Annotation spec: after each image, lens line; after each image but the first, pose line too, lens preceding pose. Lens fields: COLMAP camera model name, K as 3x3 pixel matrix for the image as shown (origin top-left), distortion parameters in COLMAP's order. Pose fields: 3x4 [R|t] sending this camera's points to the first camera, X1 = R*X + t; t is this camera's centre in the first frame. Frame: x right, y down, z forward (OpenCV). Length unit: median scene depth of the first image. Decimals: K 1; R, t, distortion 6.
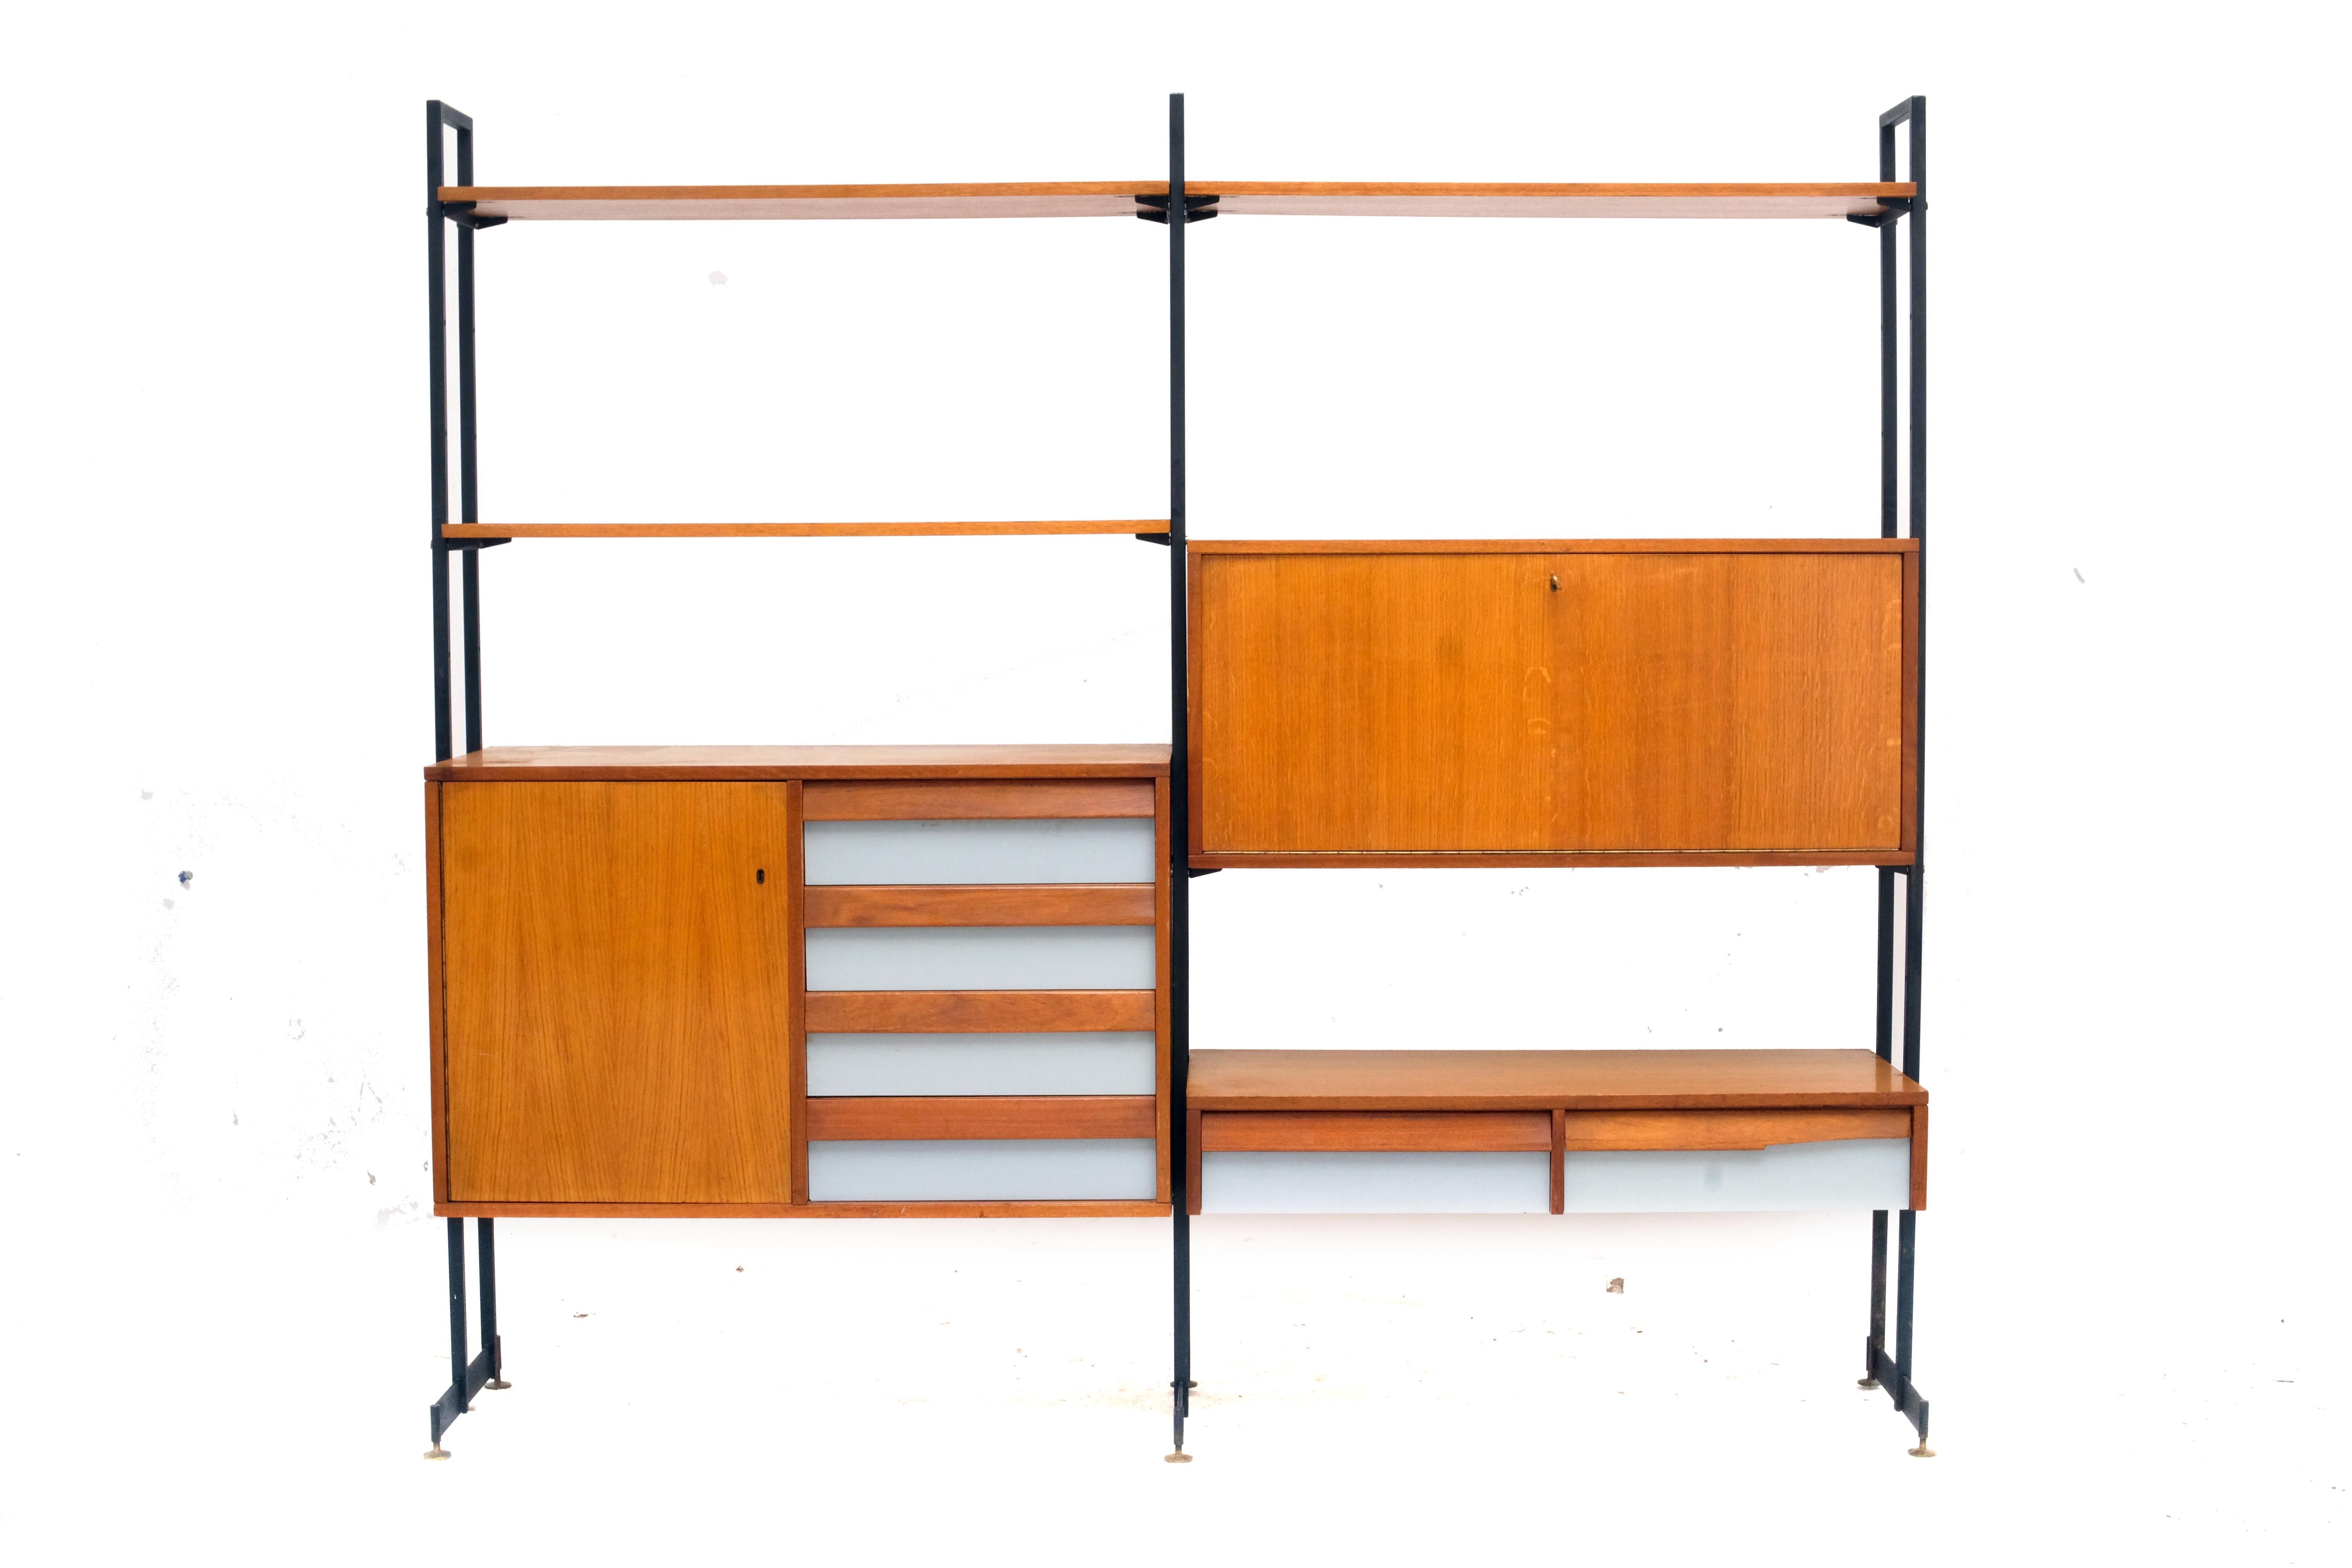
lens RADIAL K [[3581.4, 0, 1176.0], [0, 3581.4, 784.0], [0, 0, 1]] dist [-0.136960, 0.020520]
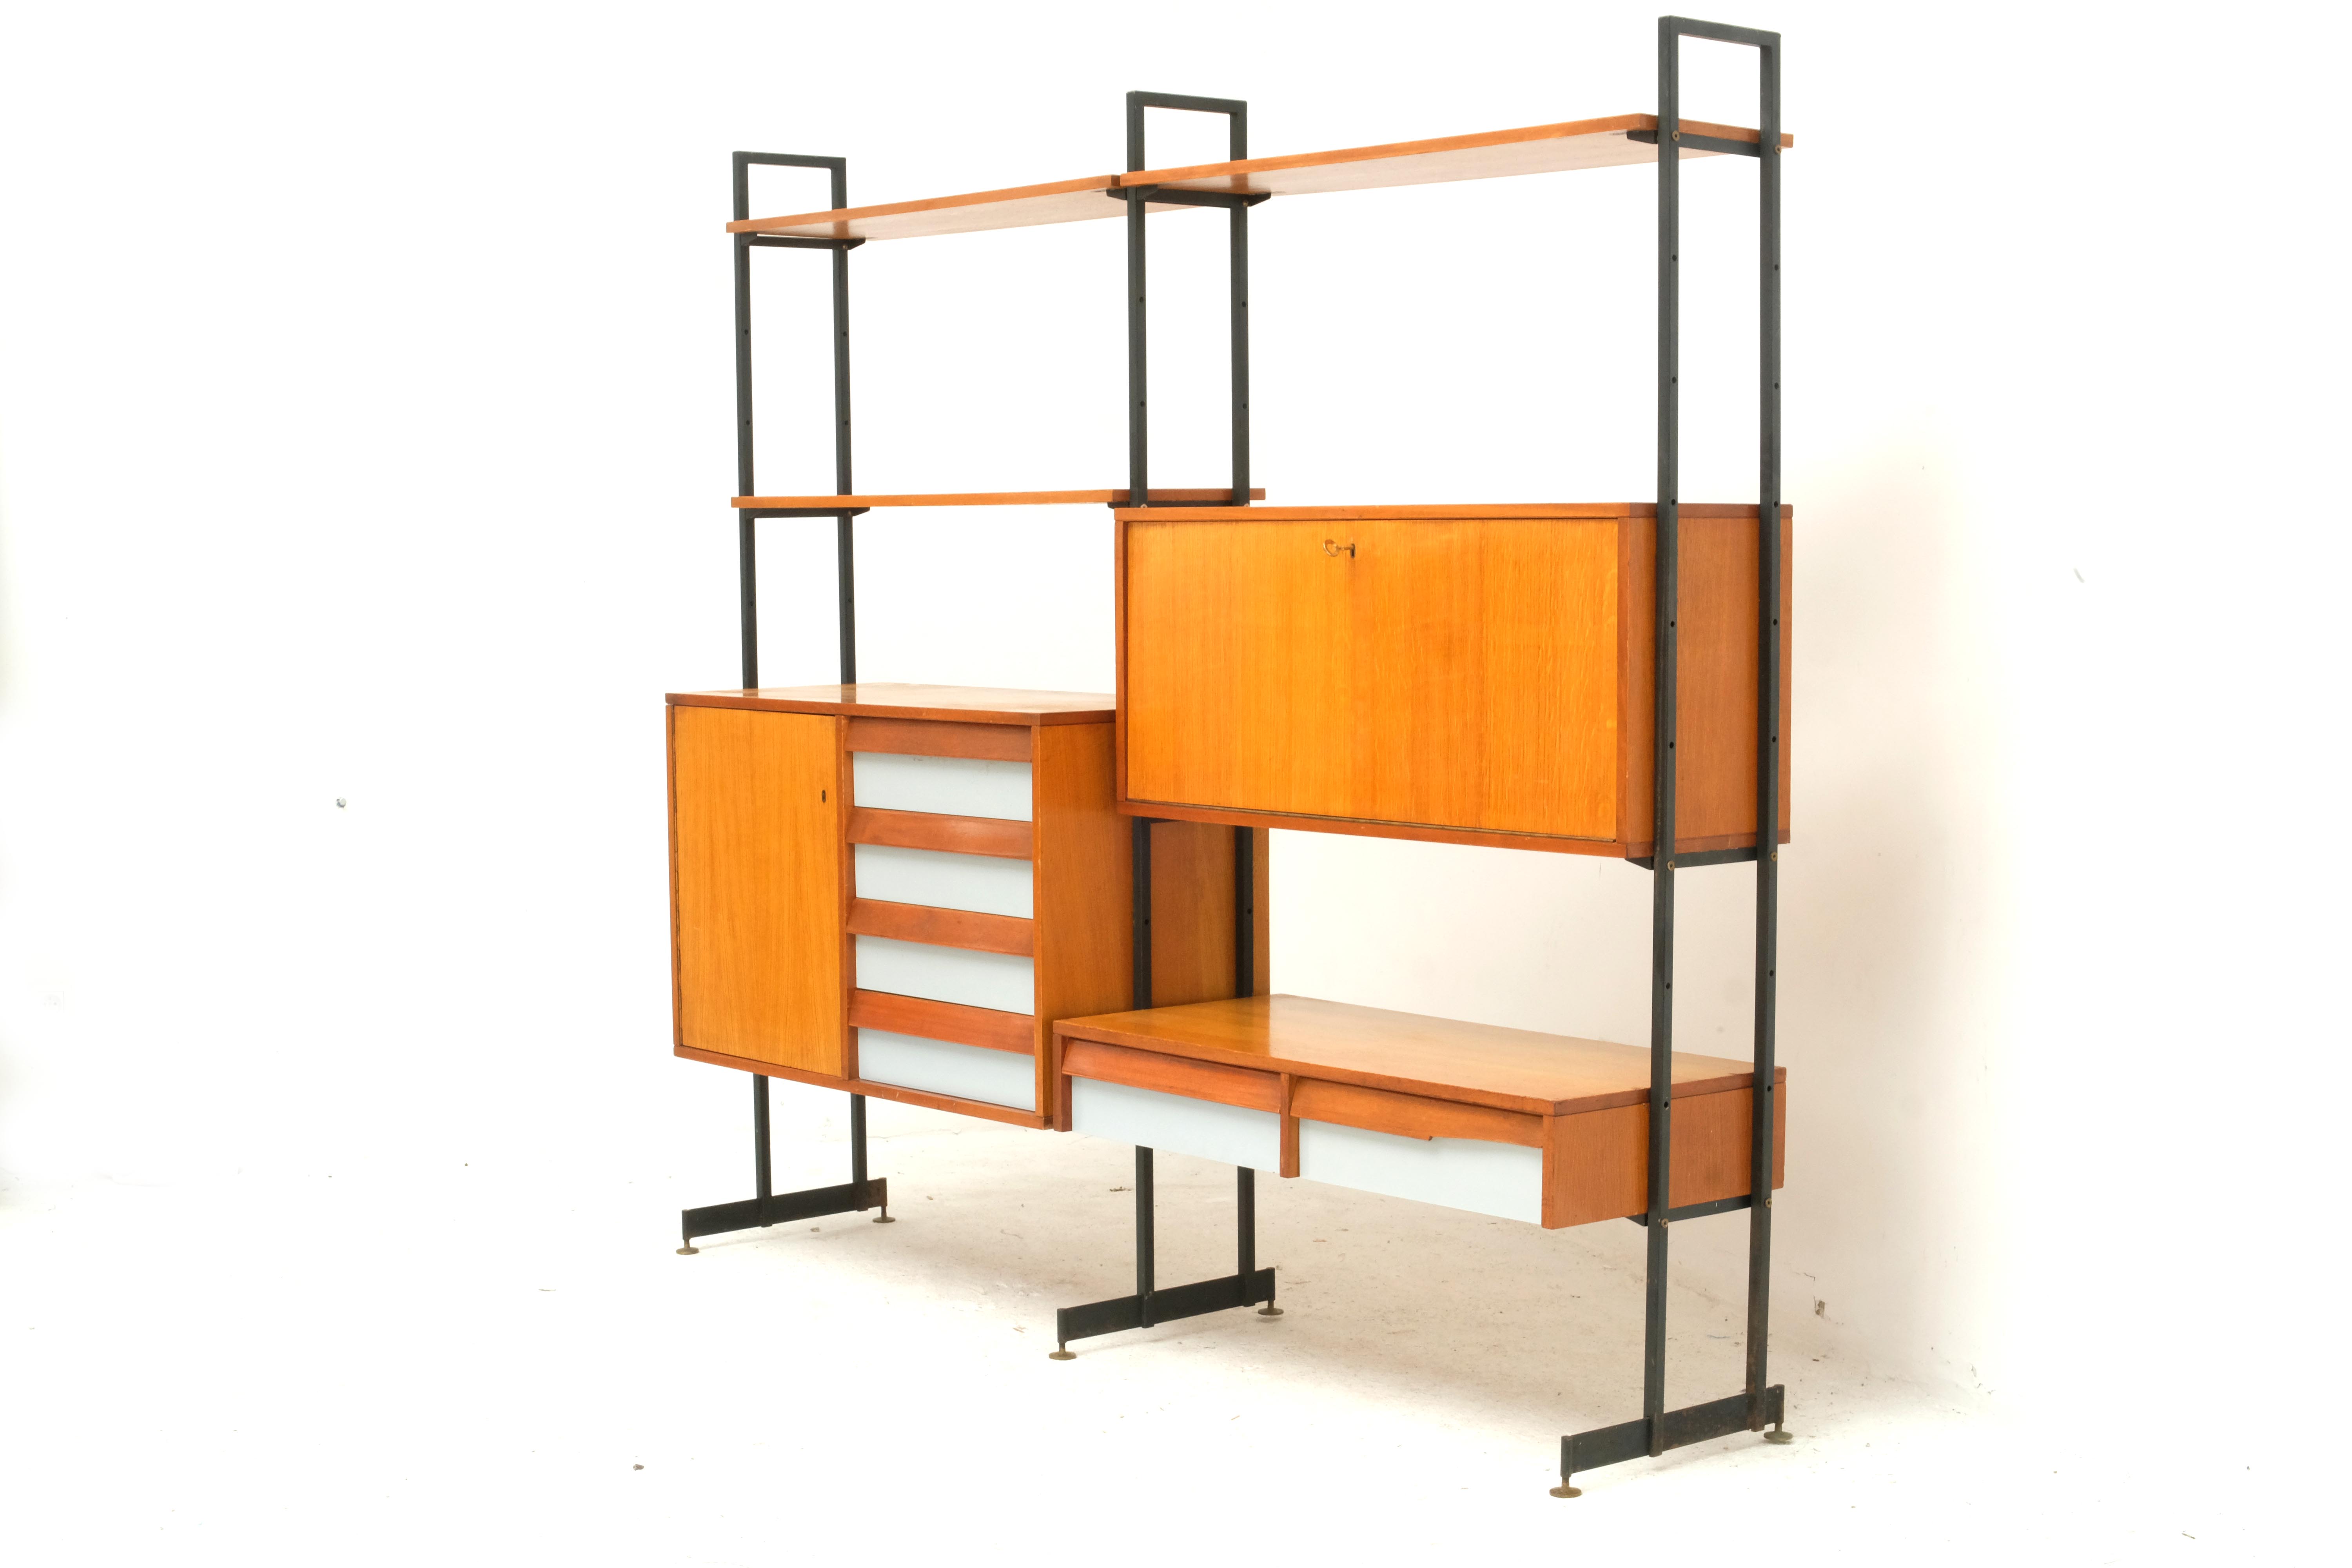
lens RADIAL K [[3581.4, 0, 1176.0], [0, 3581.4, 784.0], [0, 0, 1]] dist [-0.136960, 0.020520]
pose [[0.657010, 0.054147, -0.751934, 0.827278], [-0.046675, 0.998425, 0.031114, -0.019727], [0.752435, 0.014654, 0.658503, 0.307250]]
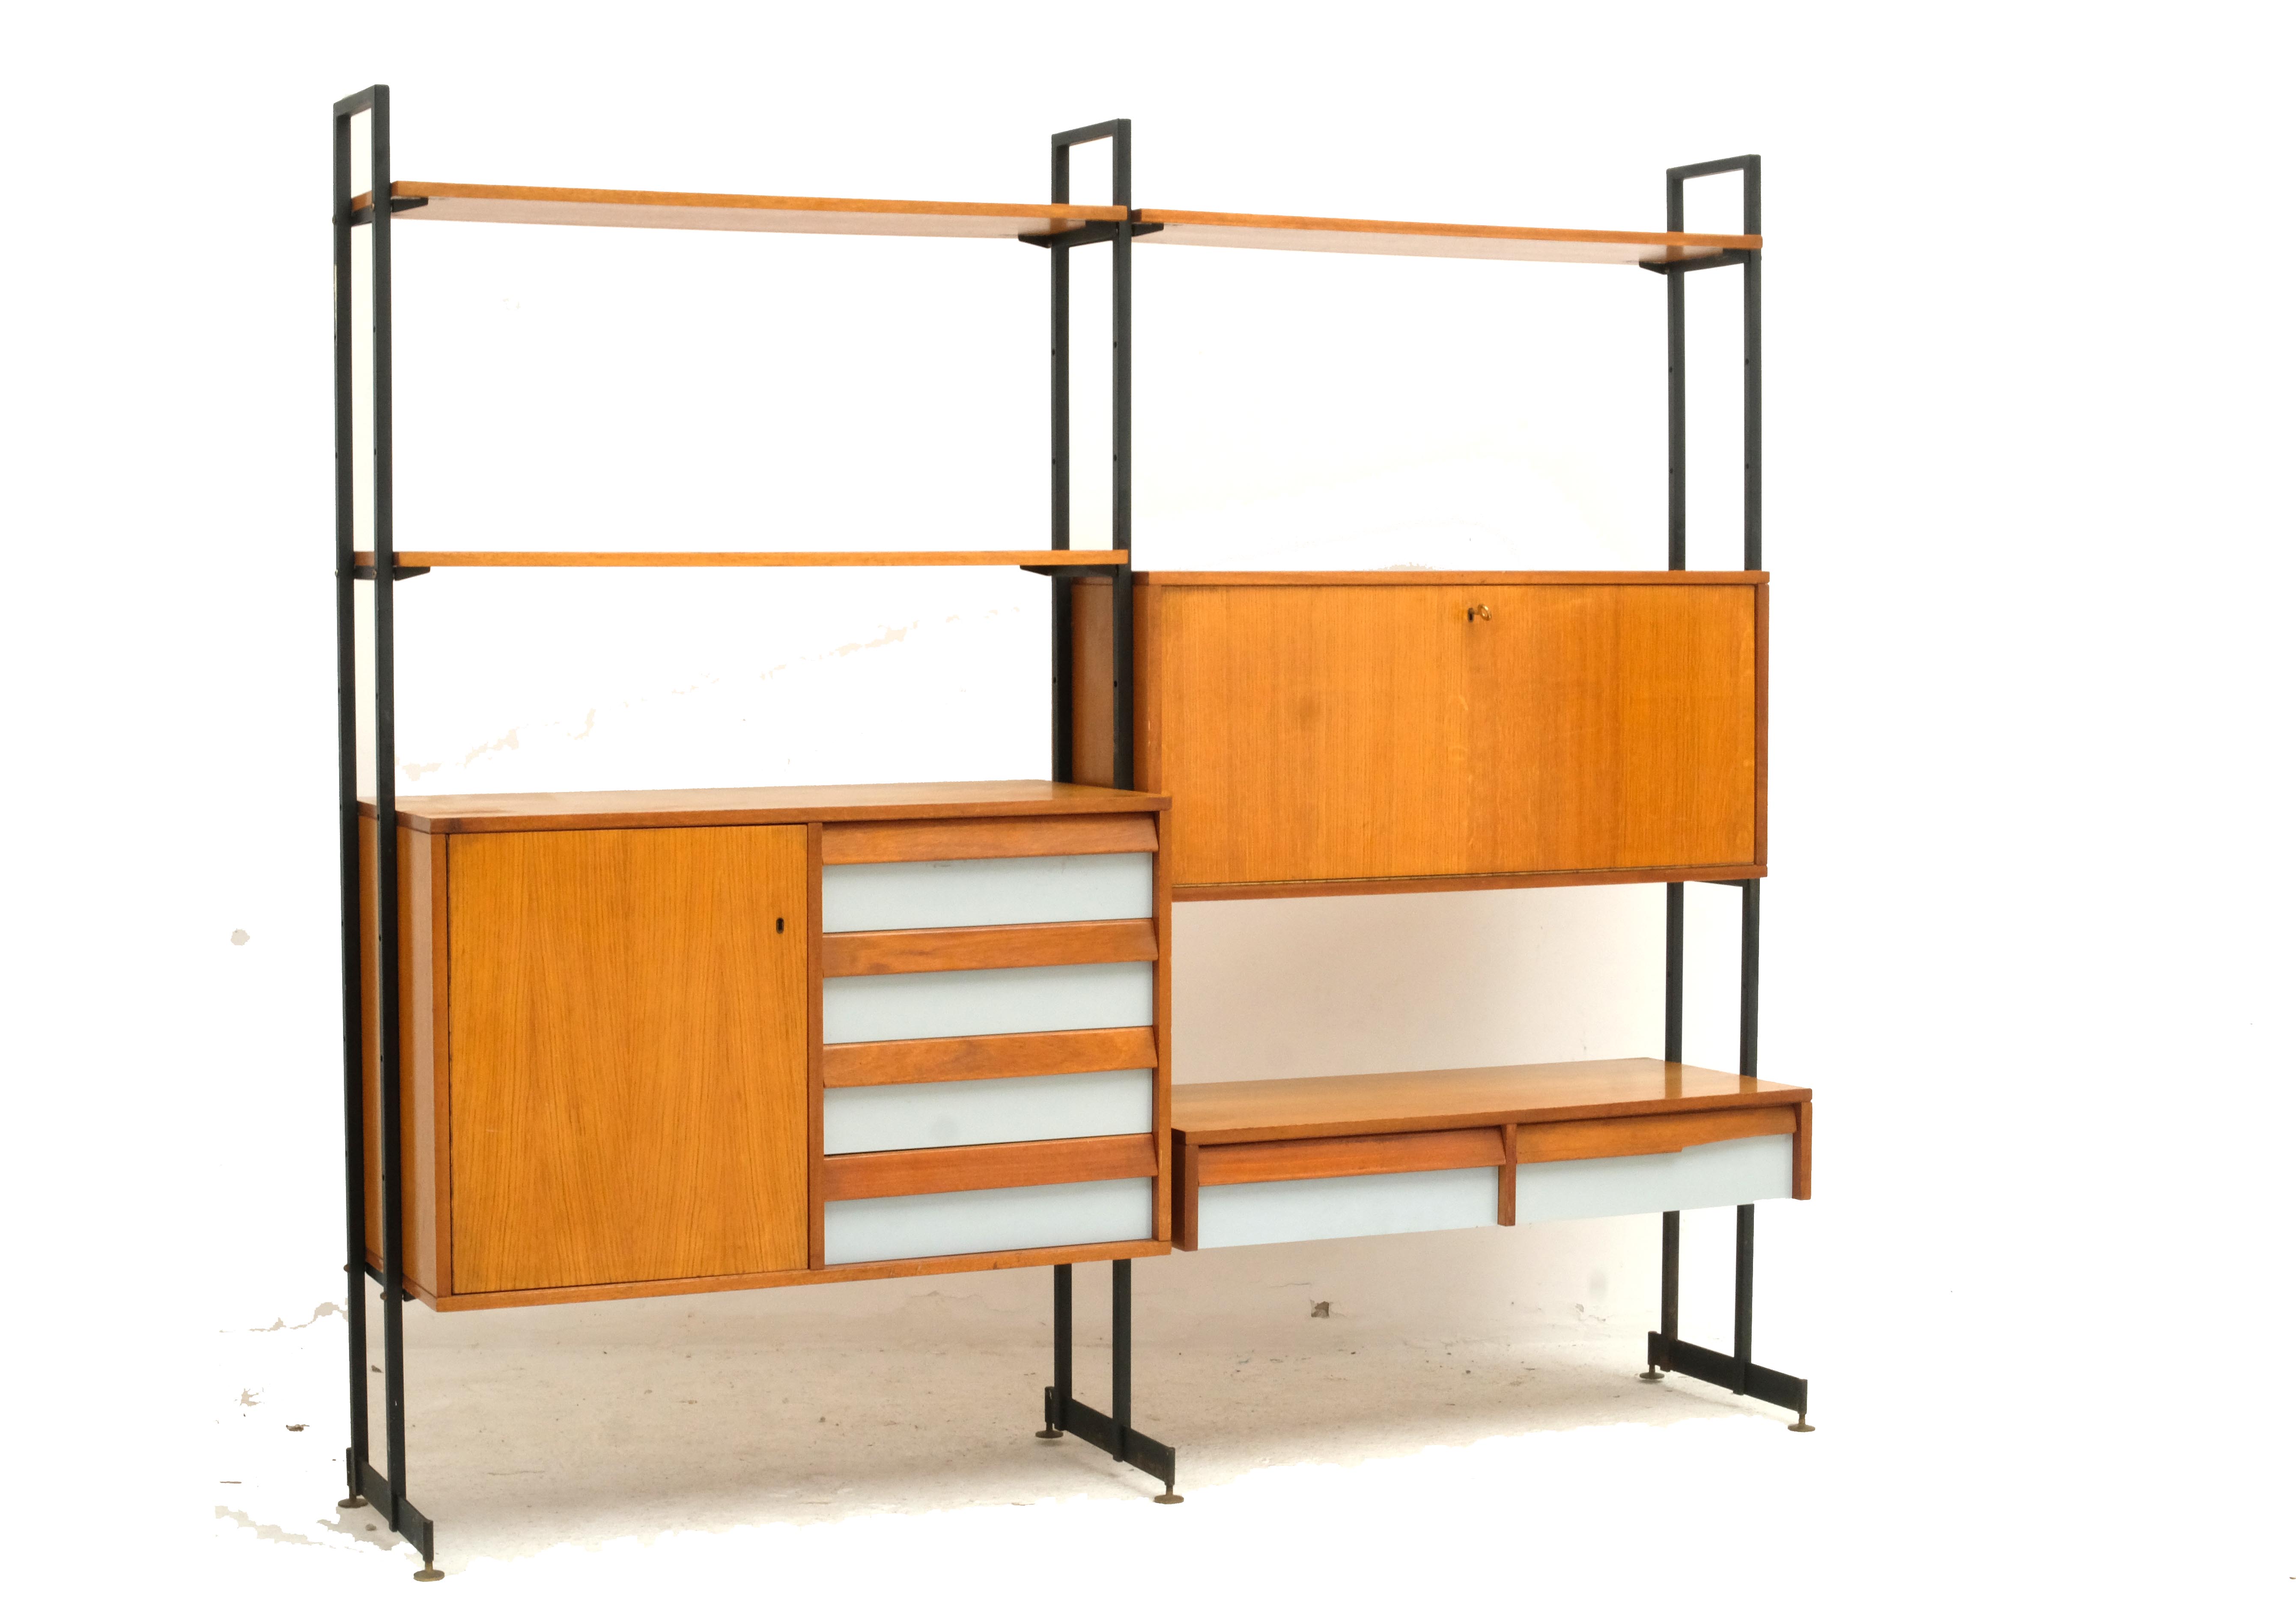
lens RADIAL K [[3979.9, 0, 1147.2], [0, 3979.9, 866.4], [0, 0, 1]] dist [-0.128989, -0.064819]
pose [[0.905004, -0.029133, 0.424403, -0.465658], [0.026591, 0.999575, 0.011912, 0.000285], [-0.424570, 0.000505, 0.905395, 0.005193]]
